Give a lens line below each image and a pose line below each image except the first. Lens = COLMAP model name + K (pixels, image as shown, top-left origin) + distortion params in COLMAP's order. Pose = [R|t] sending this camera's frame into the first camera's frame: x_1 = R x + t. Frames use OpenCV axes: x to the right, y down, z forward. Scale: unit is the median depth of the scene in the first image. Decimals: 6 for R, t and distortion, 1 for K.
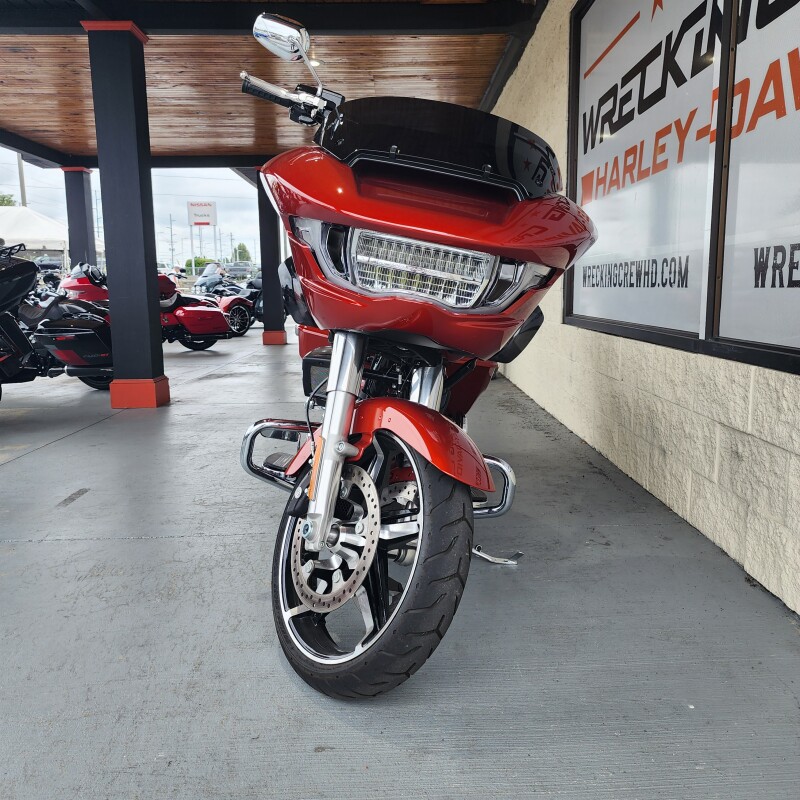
lens RADIAL K [[717.1, 0, 398.8], [0, 717.1, 395.5], [0, 0, 1]] dist [0.042032, -0.009759]
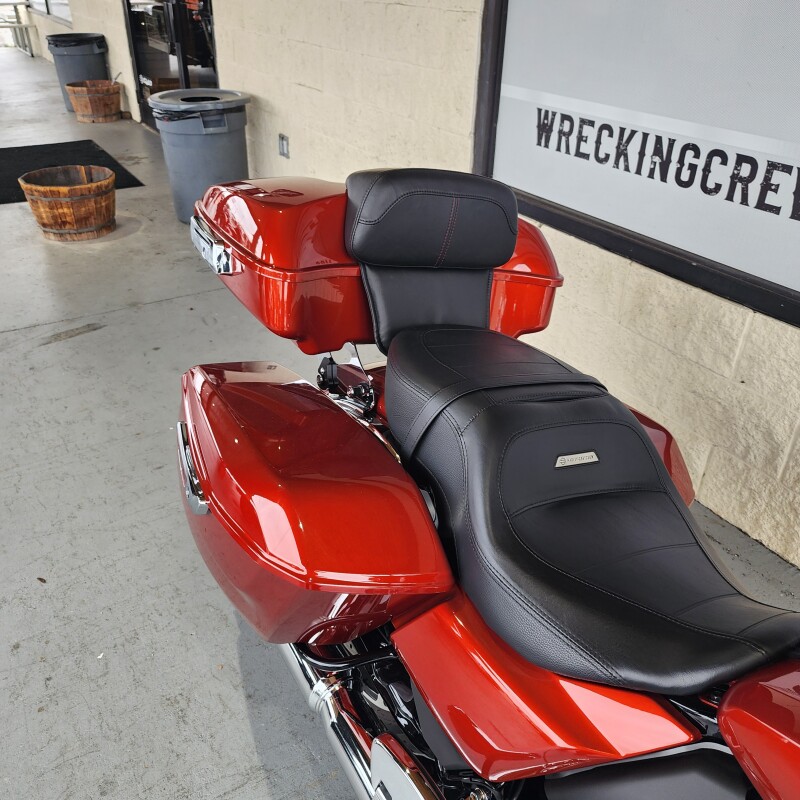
lens RADIAL K [[718.8, 0, 385.0], [0, 718.8, 388.0], [0, 0, 1]] dist [0.044271, -0.017160]
pose [[0.866607, -0.232406, 0.441564, -0.282485], [0.053954, 0.923370, 0.380101, -0.367310], [-0.496065, -0.305574, 0.812739, 0.973358]]
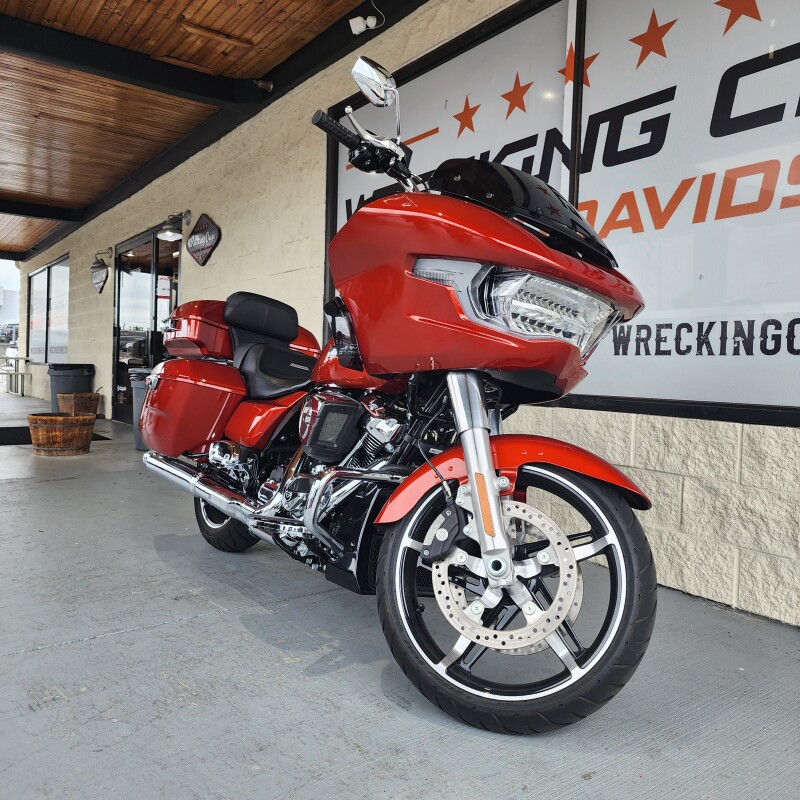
lens RADIAL K [[717.1, 0, 398.8], [0, 717.1, 395.5], [0, 0, 1]] dist [0.042032, -0.009759]
pose [[0.817785, 0.017541, 0.575257, -0.558814], [0.045266, 0.994479, -0.094674, 0.027965], [-0.573741, 0.103463, 0.812476, 0.168174]]
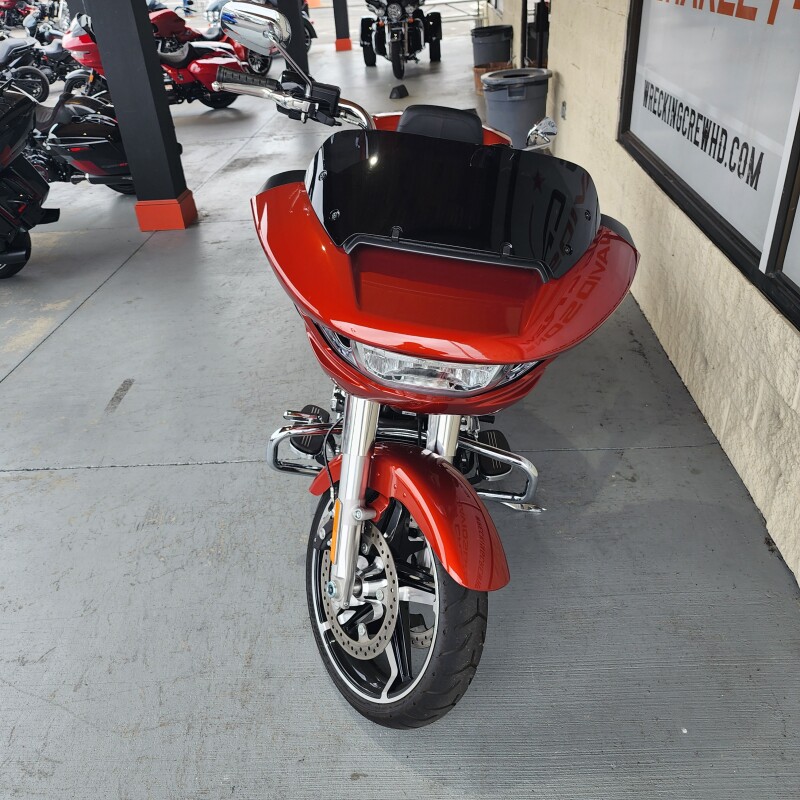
lens RADIAL K [[716.0, 0, 387.8], [0, 716.0, 395.6], [0, 0, 1]] dist [0.039186, -0.017486]
pose [[0.996204, -0.019738, -0.084778, 0.034890], [0.050959, 0.921852, 0.384176, -0.331287], [0.070570, -0.387038, 0.919359, 0.094442]]
